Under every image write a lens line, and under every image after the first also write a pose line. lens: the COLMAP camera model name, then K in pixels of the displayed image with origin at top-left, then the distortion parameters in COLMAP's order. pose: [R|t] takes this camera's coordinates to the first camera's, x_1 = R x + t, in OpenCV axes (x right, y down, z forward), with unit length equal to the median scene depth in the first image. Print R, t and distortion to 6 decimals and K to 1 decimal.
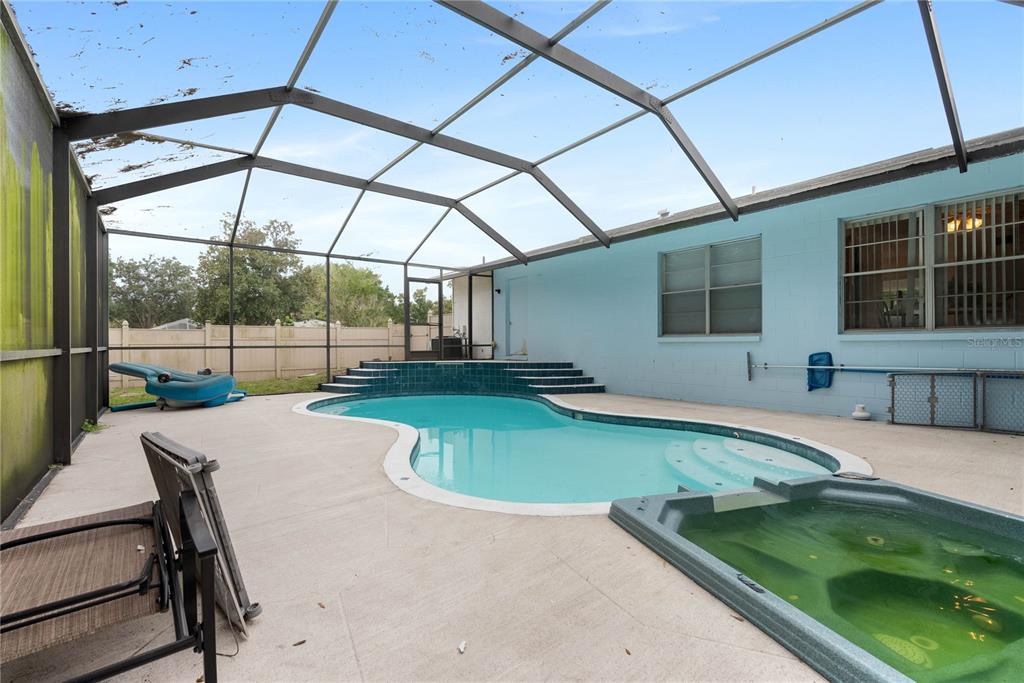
lens RADIAL K [[457.9, 0, 517.9], [0, 457.9, 344.3], [0, 0, 1]] dist [0.001627, 0.001263]
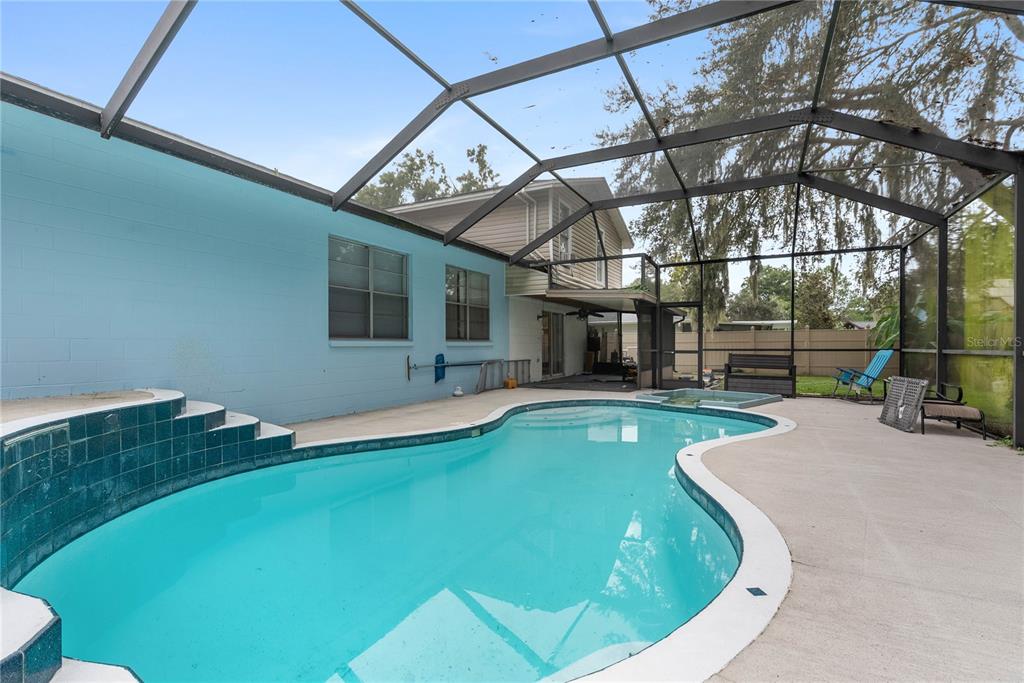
lens RADIAL K [[457.9, 0, 517.9], [0, 457.9, 344.3], [0, 0, 1]] dist [0.001627, 0.001263]
pose [[-0.417537, 0.004833, 0.908647, -0.488844], [-0.003765, 0.999968, -0.007048, -0.003102], [-0.908652, -0.006364, -0.417505, 0.917852]]
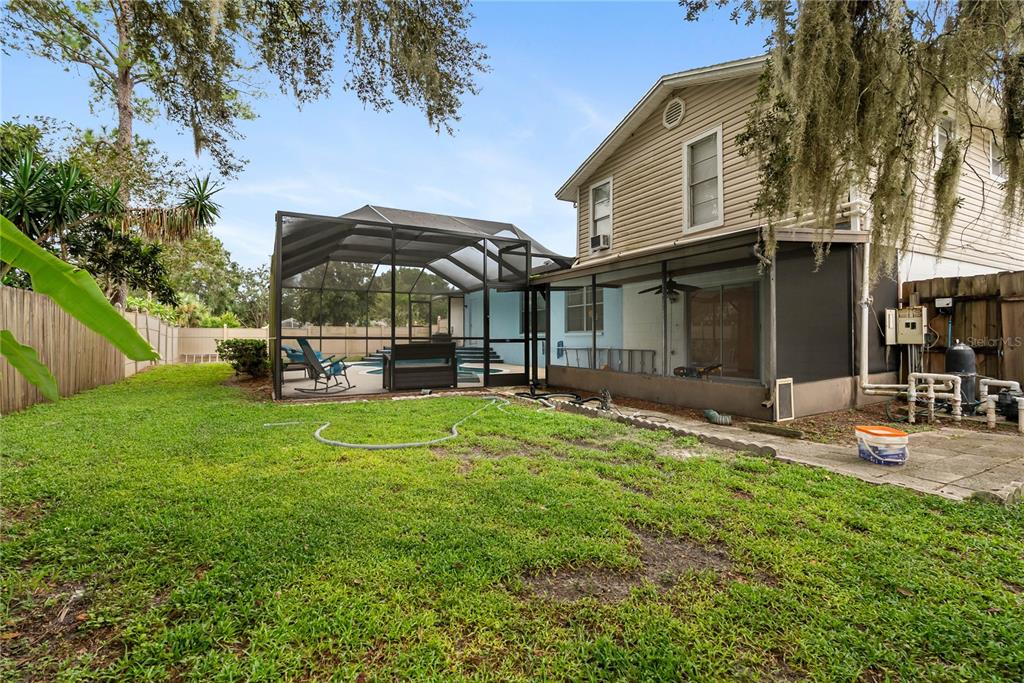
lens RADIAL K [[457.9, 0, 517.9], [0, 457.9, 344.3], [0, 0, 1]] dist [0.001627, 0.001263]
pose [[0.987137, 0.005447, -0.159785, 0.544197], [-0.003927, 0.999944, 0.009827, 0.008416], [0.159829, -0.009074, 0.987103, -0.834970]]
